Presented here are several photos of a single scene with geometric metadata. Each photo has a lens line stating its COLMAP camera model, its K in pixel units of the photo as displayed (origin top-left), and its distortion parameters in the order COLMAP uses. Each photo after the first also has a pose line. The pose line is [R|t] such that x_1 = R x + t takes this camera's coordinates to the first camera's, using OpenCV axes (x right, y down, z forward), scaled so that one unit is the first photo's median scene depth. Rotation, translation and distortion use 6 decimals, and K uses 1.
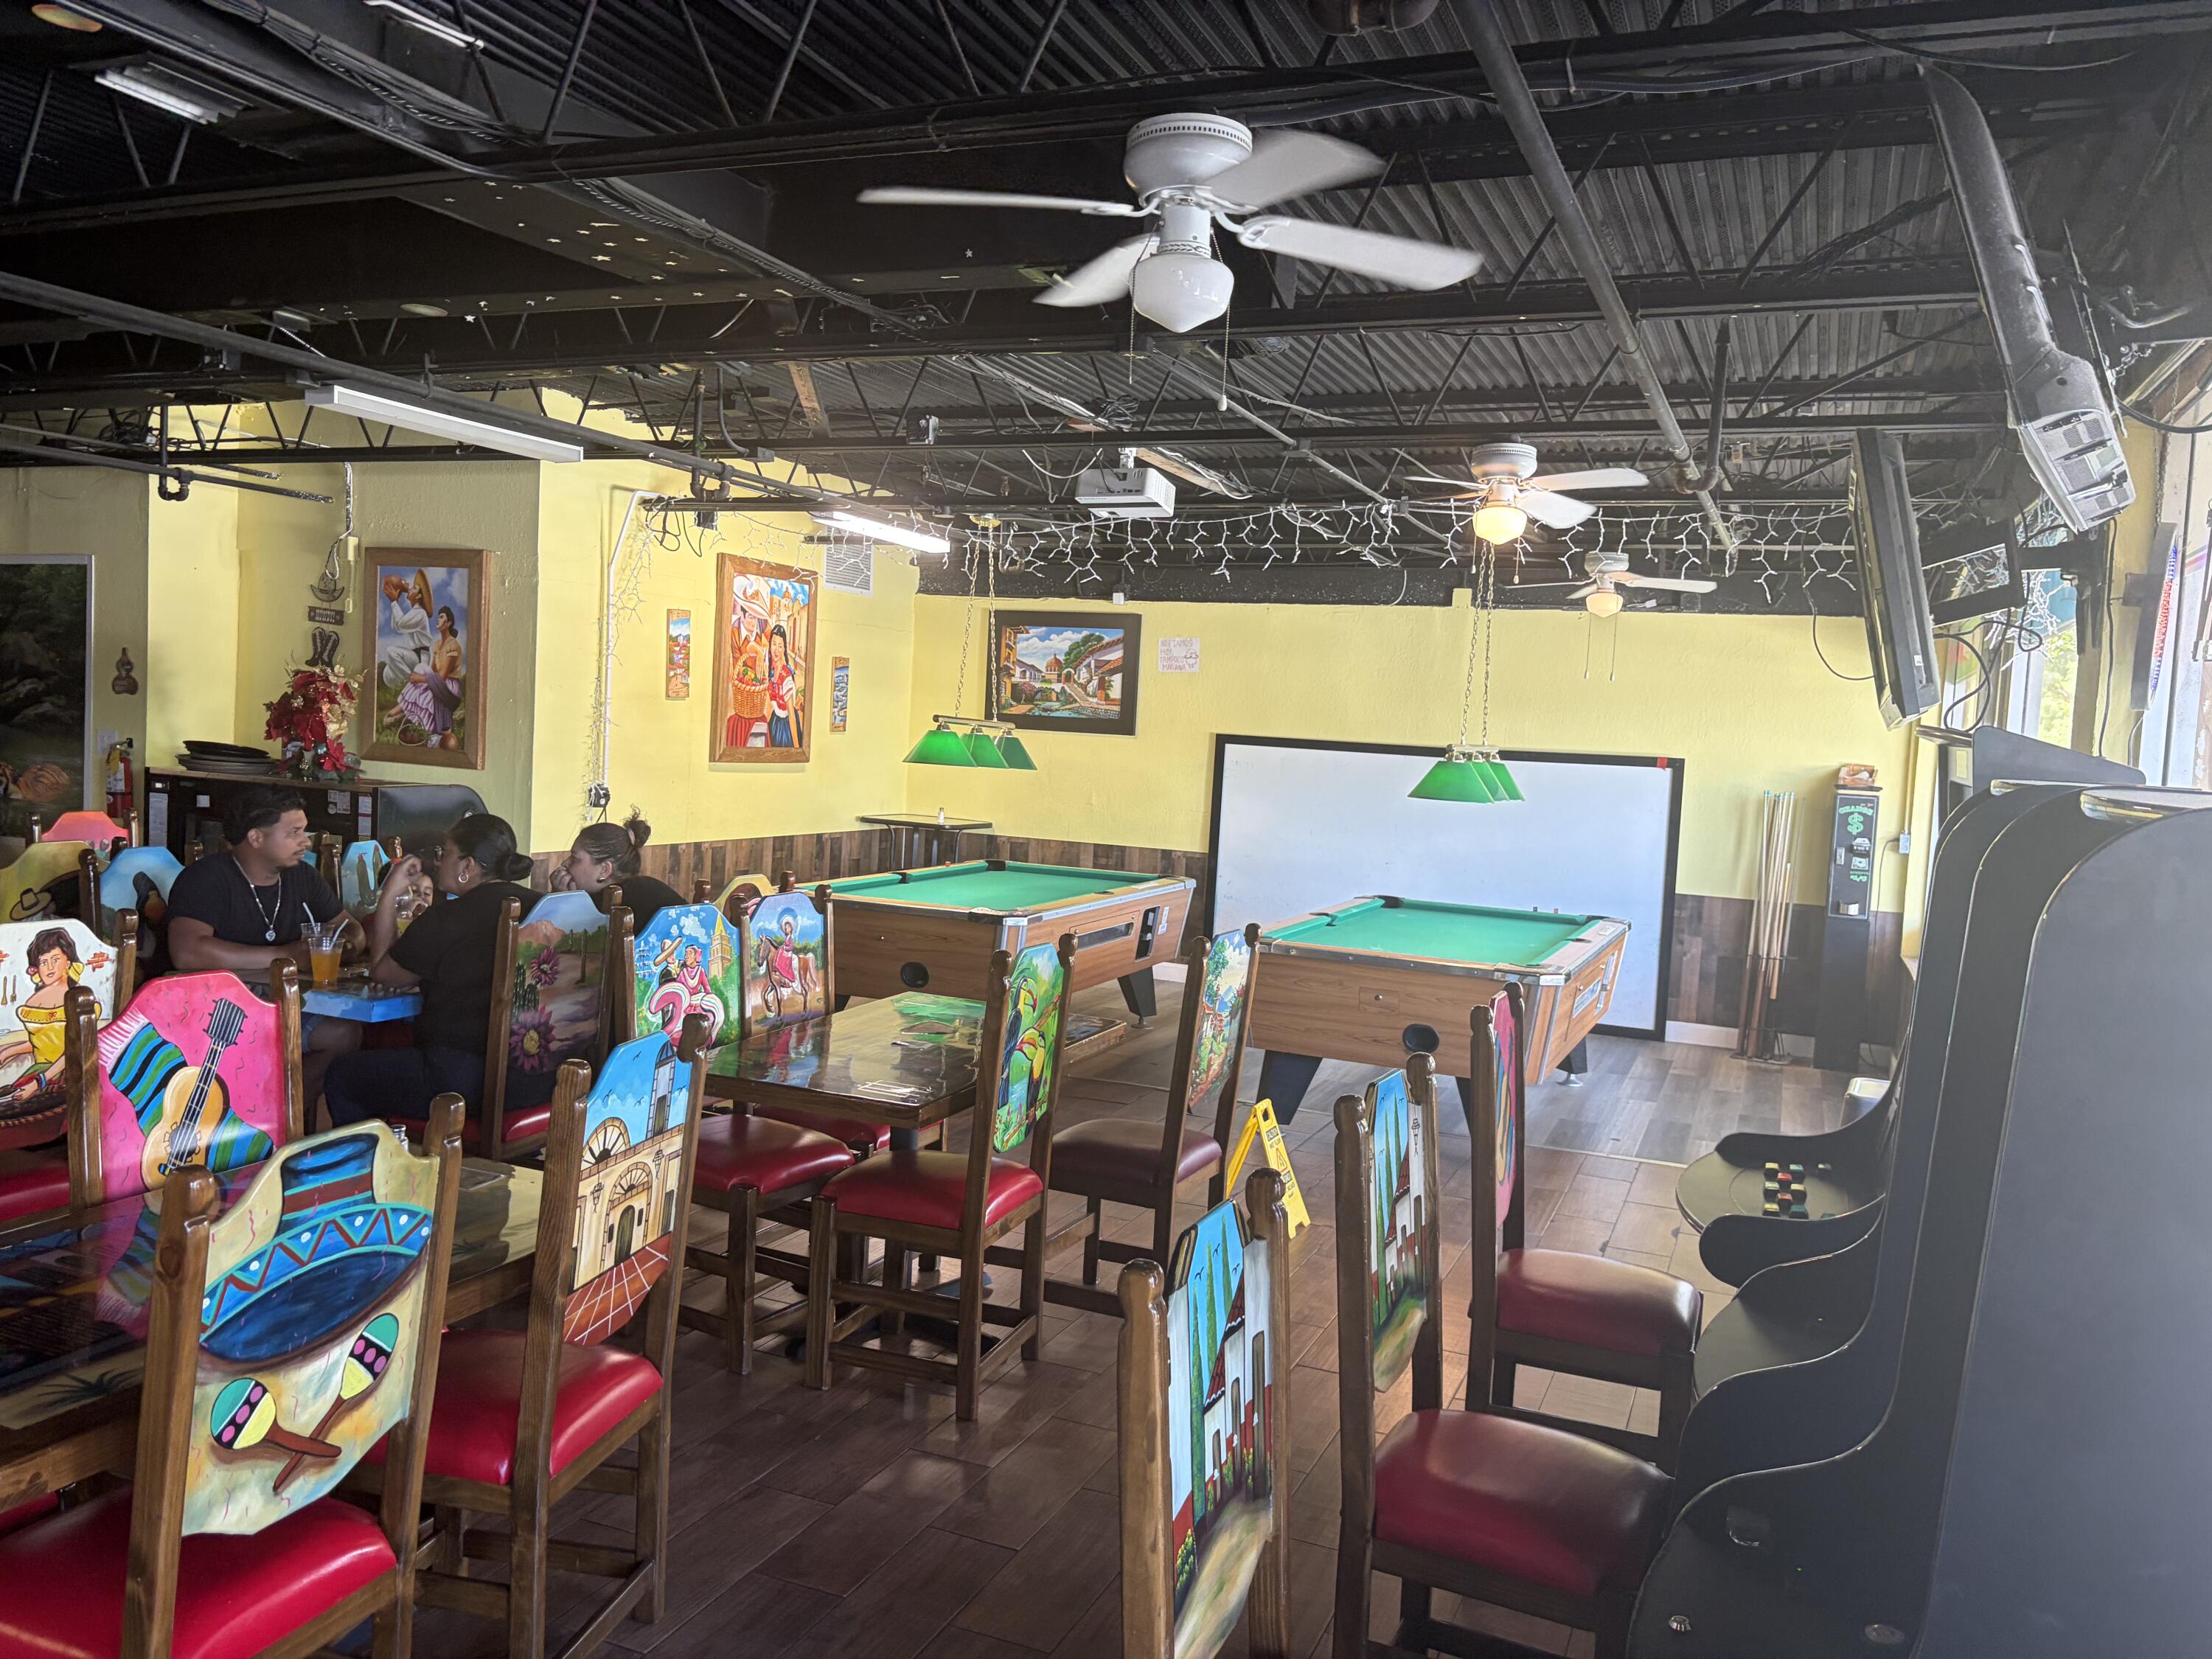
lens RADIAL K [[1659.7, 0, 1090.7], [0, 1659.7, 845.0], [0, 0, 1]] dist [0.075930, -0.127510]
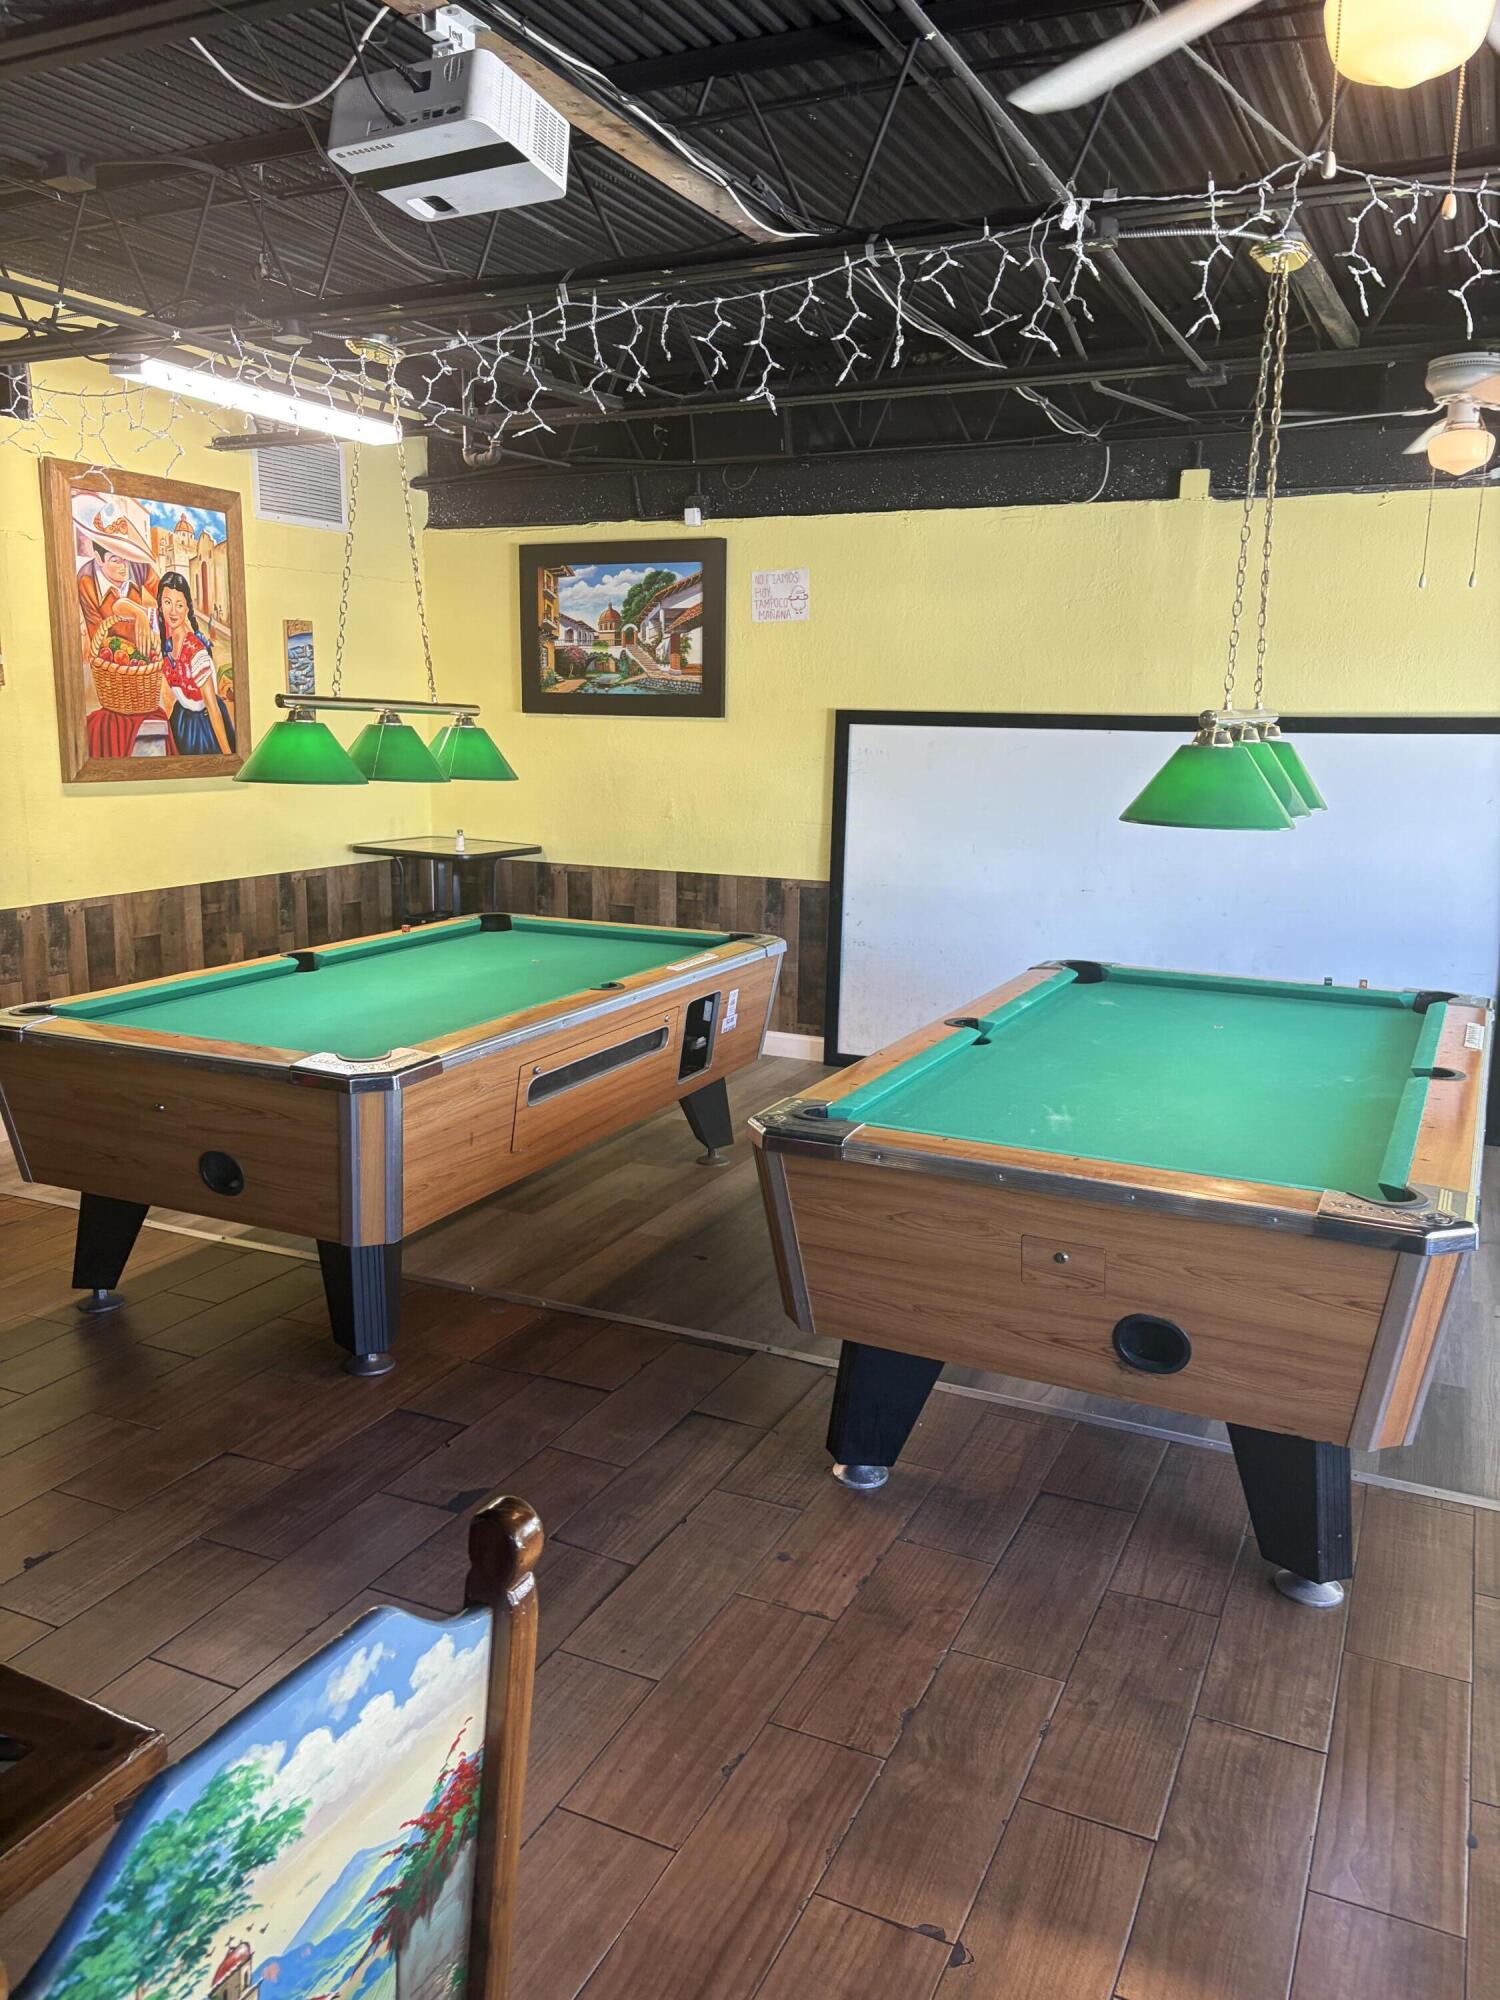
lens RADIAL K [[1525.4, 0, 748.6], [0, 1525.4, 1035.9], [0, 0, 1]] dist [0.015108, -0.092693]
pose [[0.998488, -0.030150, -0.045966, 0.066902], [0.036208, 0.989875, 0.137247, -0.021674], [0.041362, -0.138704, 0.989470, 0.361957]]
